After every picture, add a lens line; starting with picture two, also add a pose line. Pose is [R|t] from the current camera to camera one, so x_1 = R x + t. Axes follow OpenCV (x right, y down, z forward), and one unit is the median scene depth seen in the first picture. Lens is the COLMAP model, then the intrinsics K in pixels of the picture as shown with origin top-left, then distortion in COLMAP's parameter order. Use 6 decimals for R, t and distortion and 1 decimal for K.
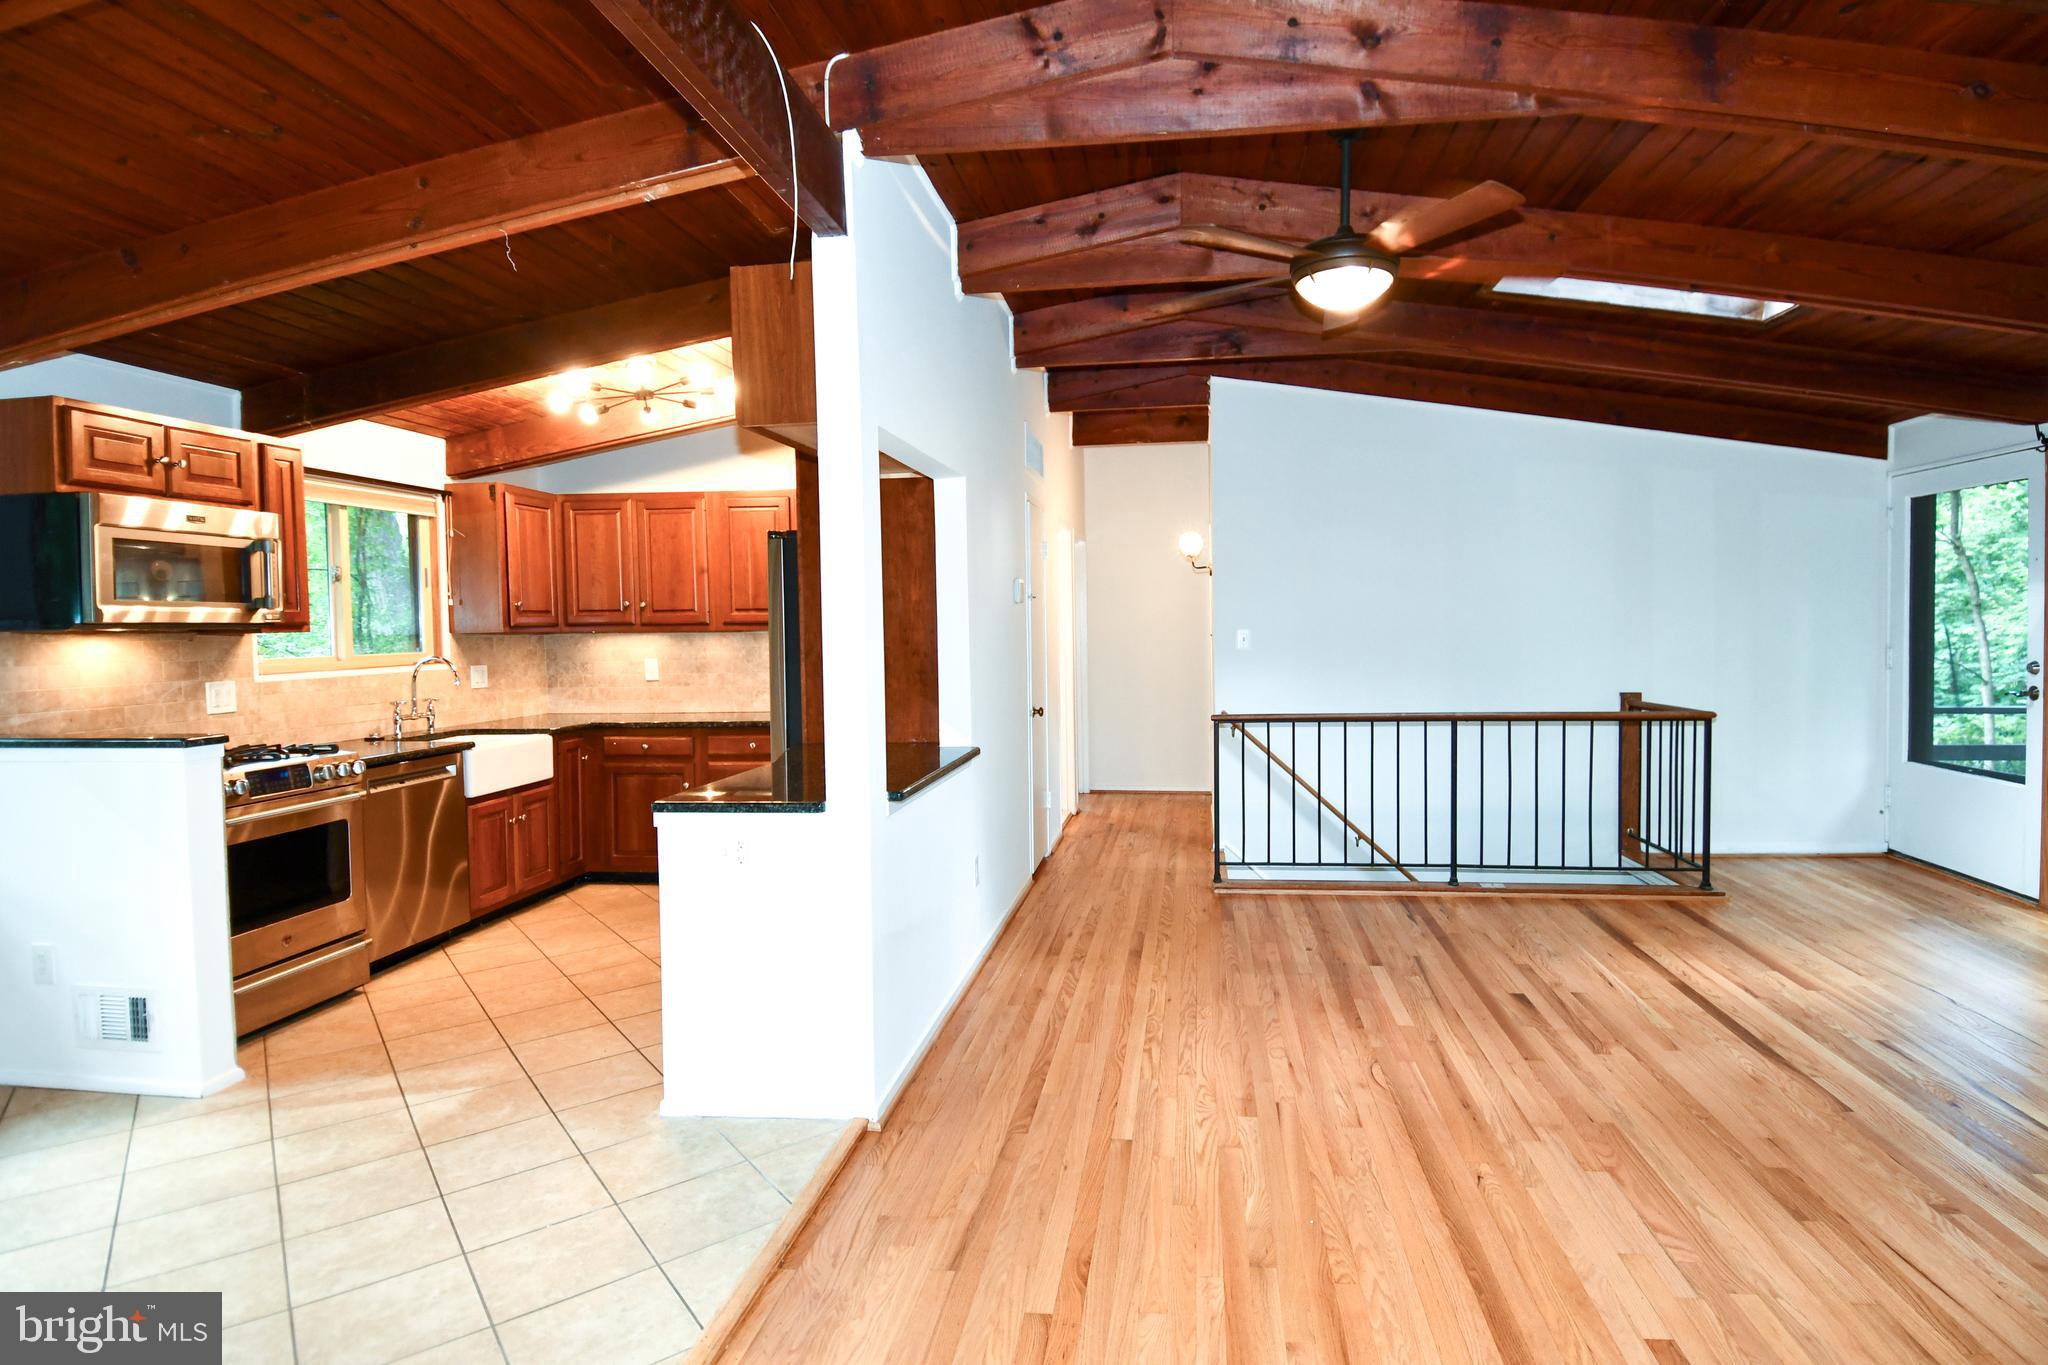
lens RADIAL K [[1177.1, 0, 1018.7], [0, 1177.1, 643.4], [0, 0, 1]] dist [0.021763, -0.039607]
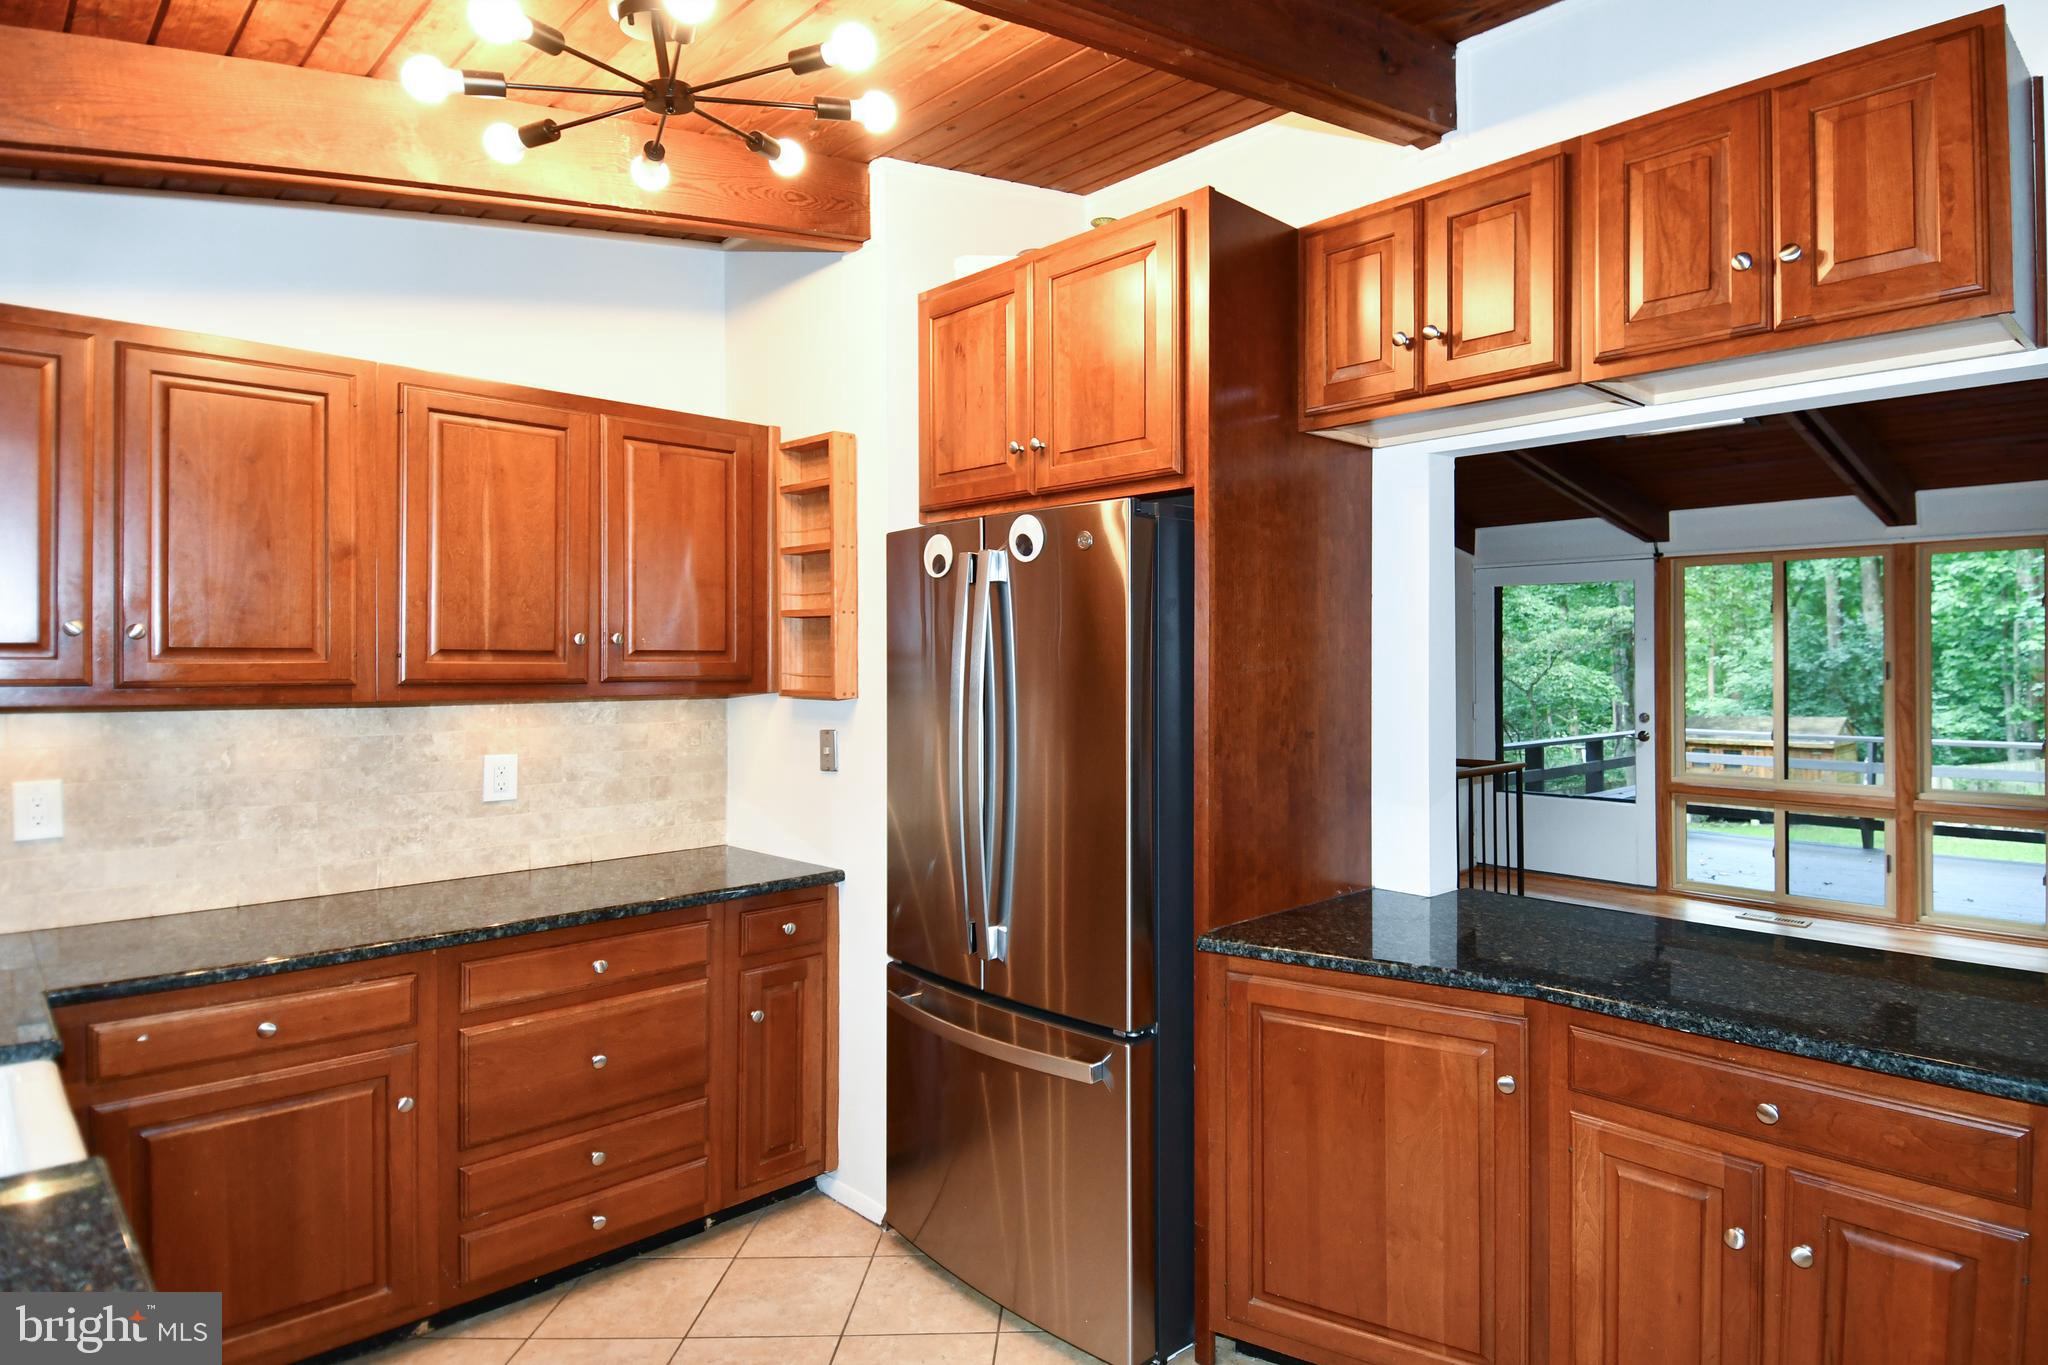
lens RADIAL K [[1176.0, 0, 1209.6], [0, 1176.0, 645.9], [0, 0, 1]] dist [0.062096, -0.031410]
pose [[0.577784, 0.028014, 0.815709, -0.491446], [0.004576, 0.999284, -0.037561, -0.015107], [-0.816177, 0.025435, 0.577242, 0.591810]]
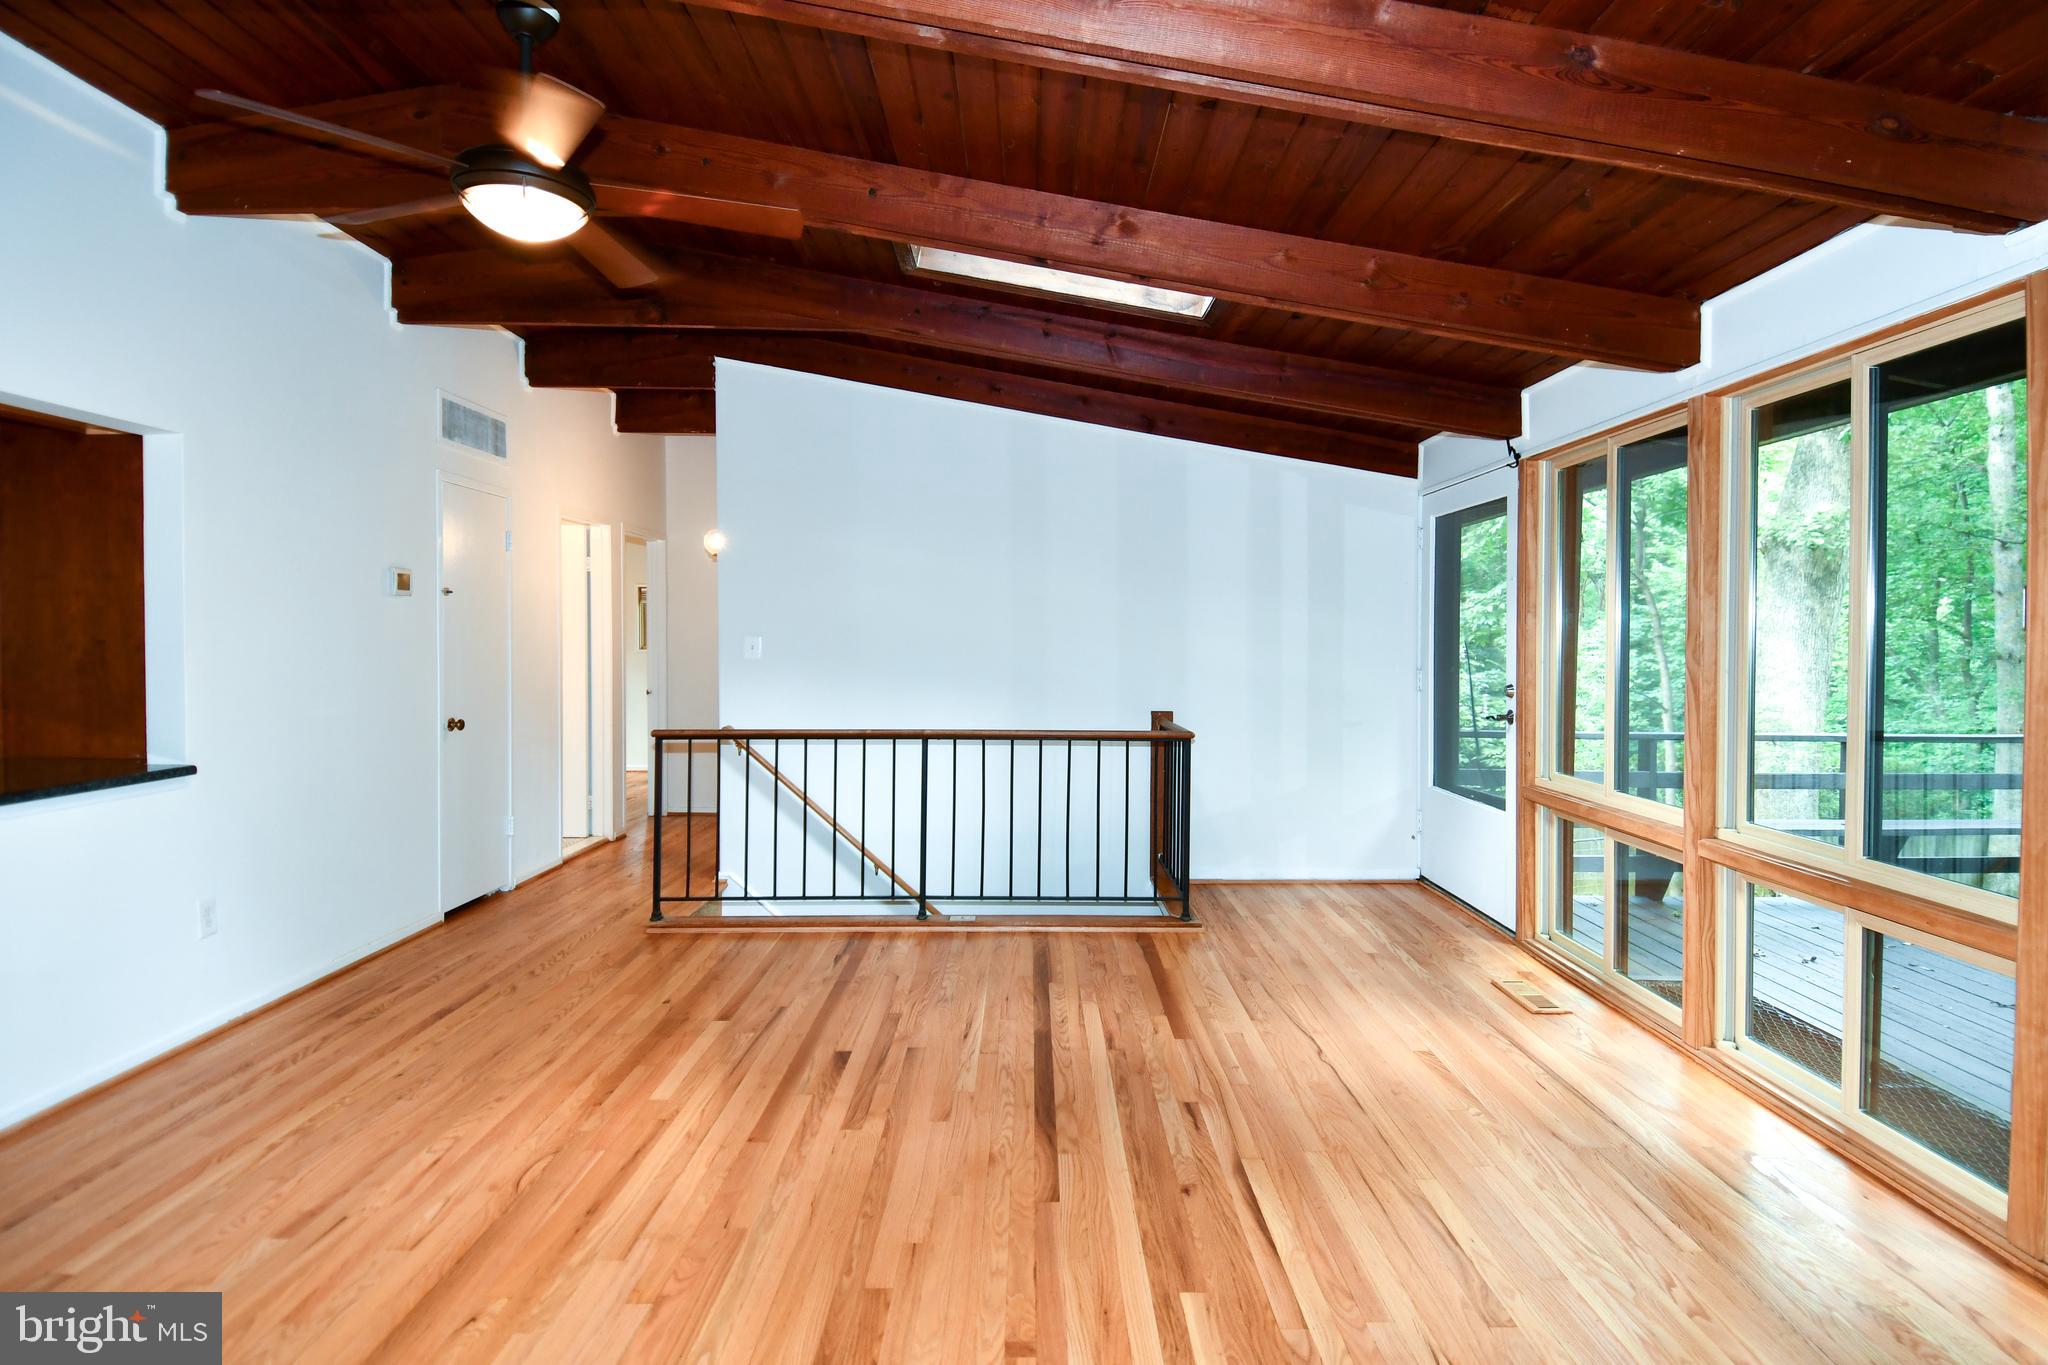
lens RADIAL K [[1172.8, 0, 1022.6], [0, 1172.8, 623.0], [0, 0, 1]] dist [0.051385, -0.065636]
pose [[0.989761, 0.022973, 0.140873, 0.313904], [-0.018063, 0.999187, -0.036037, 0.007462], [-0.141586, 0.033124, 0.989372, 0.081826]]
